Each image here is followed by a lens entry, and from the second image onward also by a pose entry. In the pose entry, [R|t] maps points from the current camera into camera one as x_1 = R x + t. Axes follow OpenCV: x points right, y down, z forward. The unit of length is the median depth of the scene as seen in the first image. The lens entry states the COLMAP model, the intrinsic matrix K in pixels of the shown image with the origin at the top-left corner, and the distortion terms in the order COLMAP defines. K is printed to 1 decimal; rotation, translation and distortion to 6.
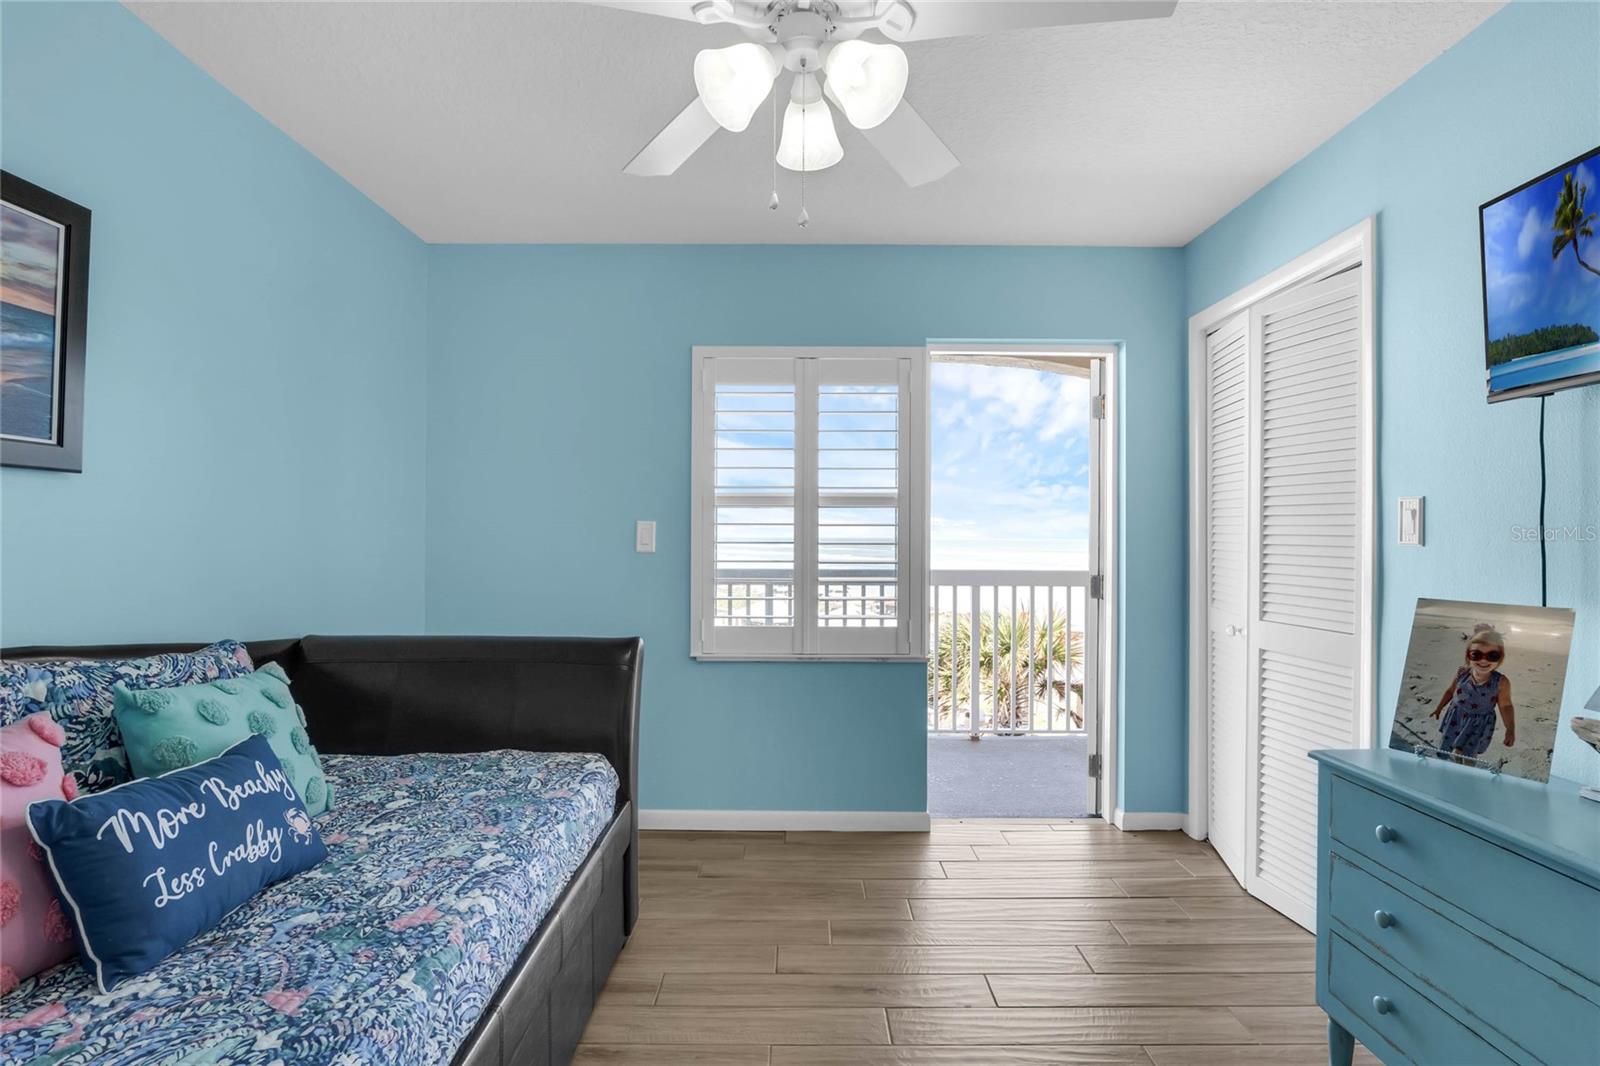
lens RADIAL K [[784.2, 0, 800.0], [0, 784.2, 533.0], [0, 0, 1]] dist [-0.016978, 0.001306]
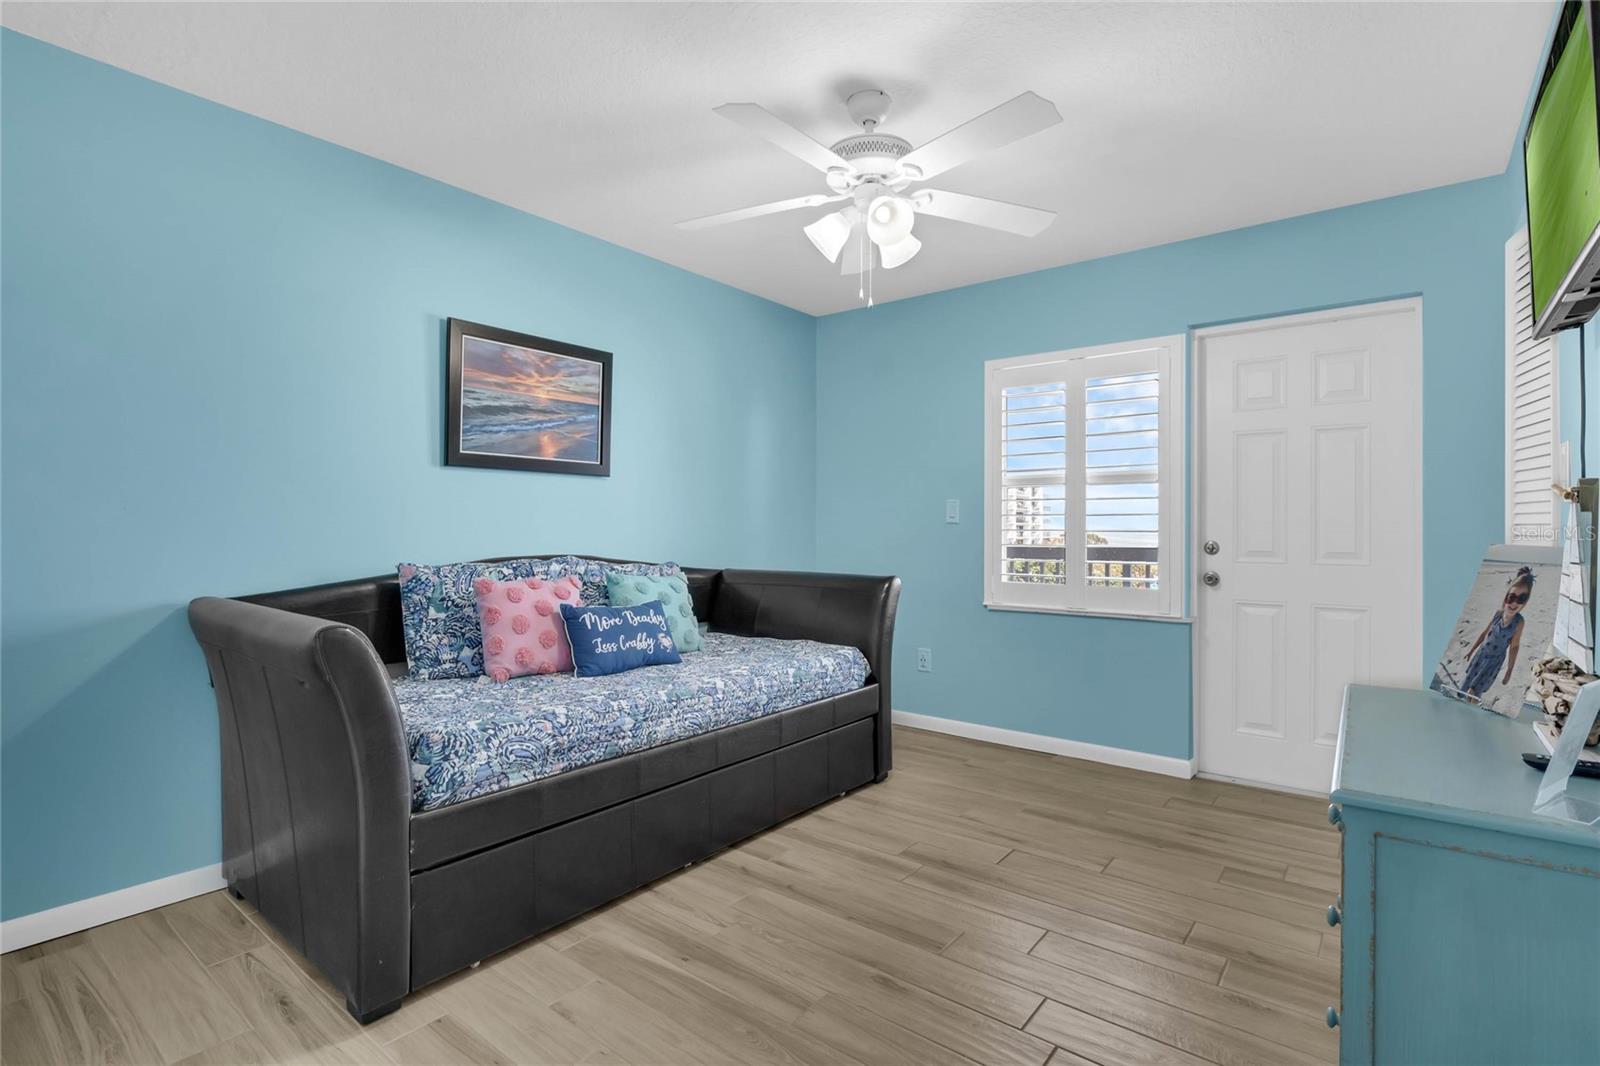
lens RADIAL K [[784.2, 0, 800.0], [0, 784.2, 533.0], [0, 0, 1]] dist [-0.016978, 0.001306]
pose [[0.778262, -0.001734, -0.627938, 0.846826], [0.001655, 0.999998, -0.000711, 0.079705], [0.627938, -0.000486, 0.778263, -0.356297]]
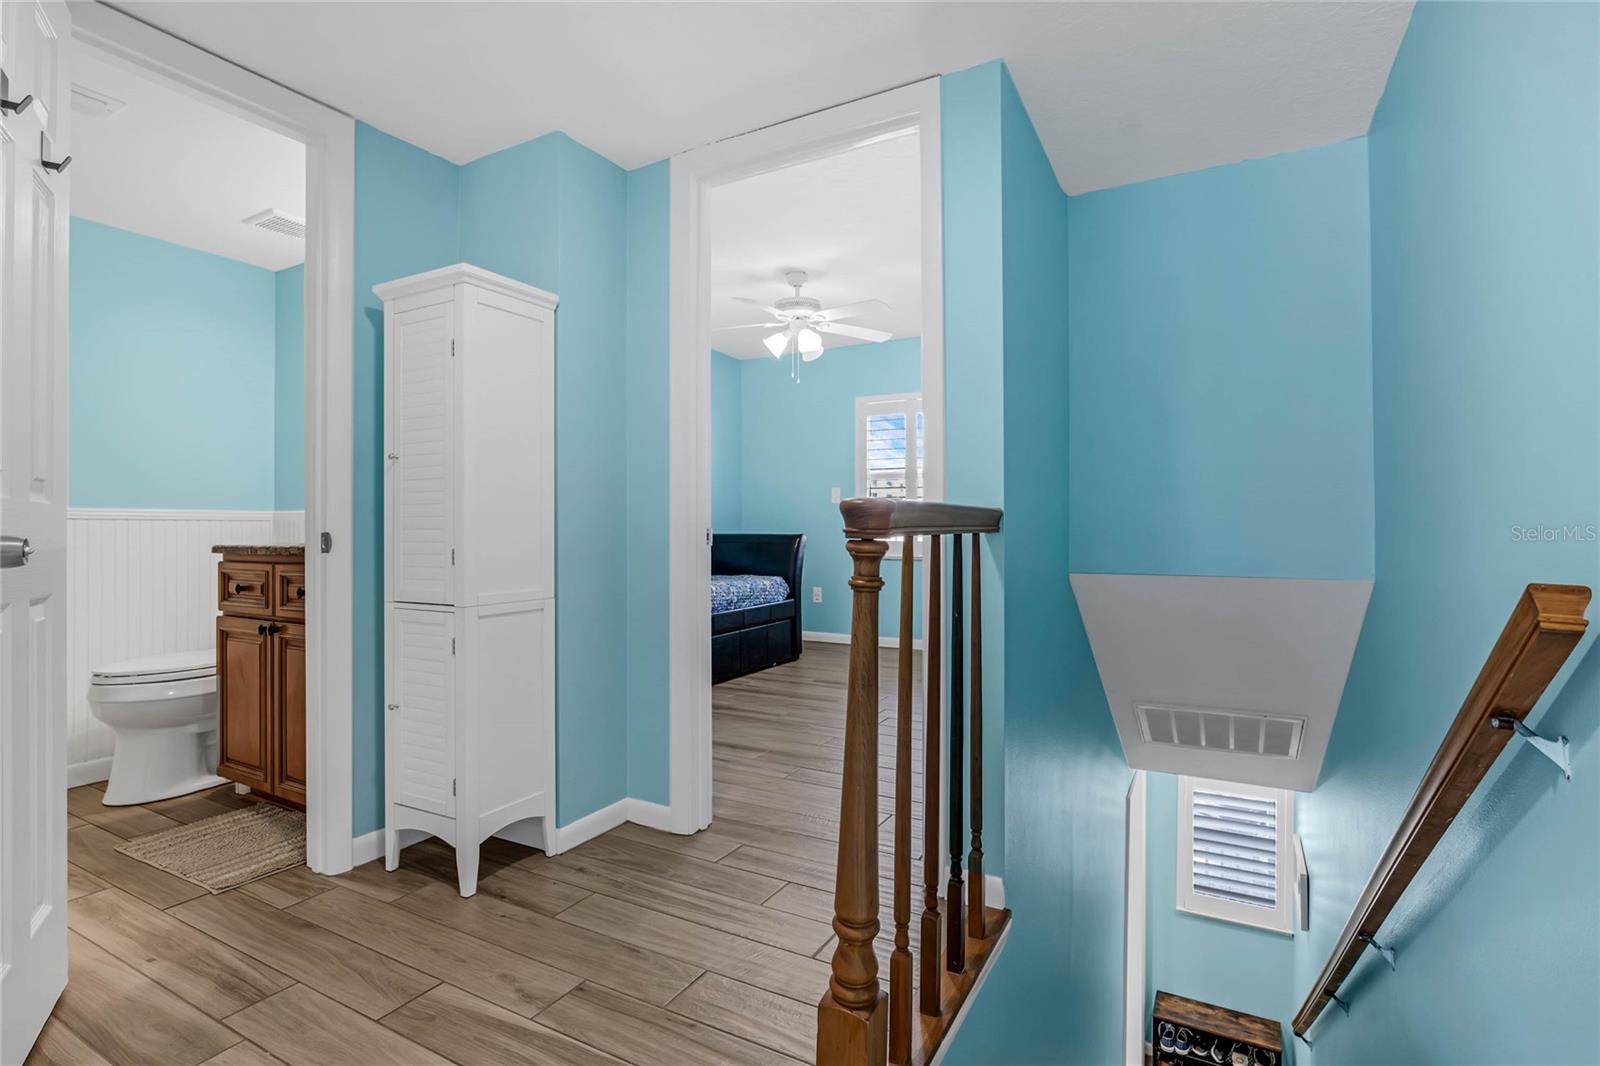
lens RADIAL K [[784.2, 0, 800.0], [0, 784.2, 533.0], [0, 0, 1]] dist [-0.016978, 0.001306]
pose [[0.869422, -0.003527, -0.494058, 1.398849], [0.006989, 0.999962, 0.005160, 0.171293], [0.494022, -0.007939, 0.869413, -1.533886]]
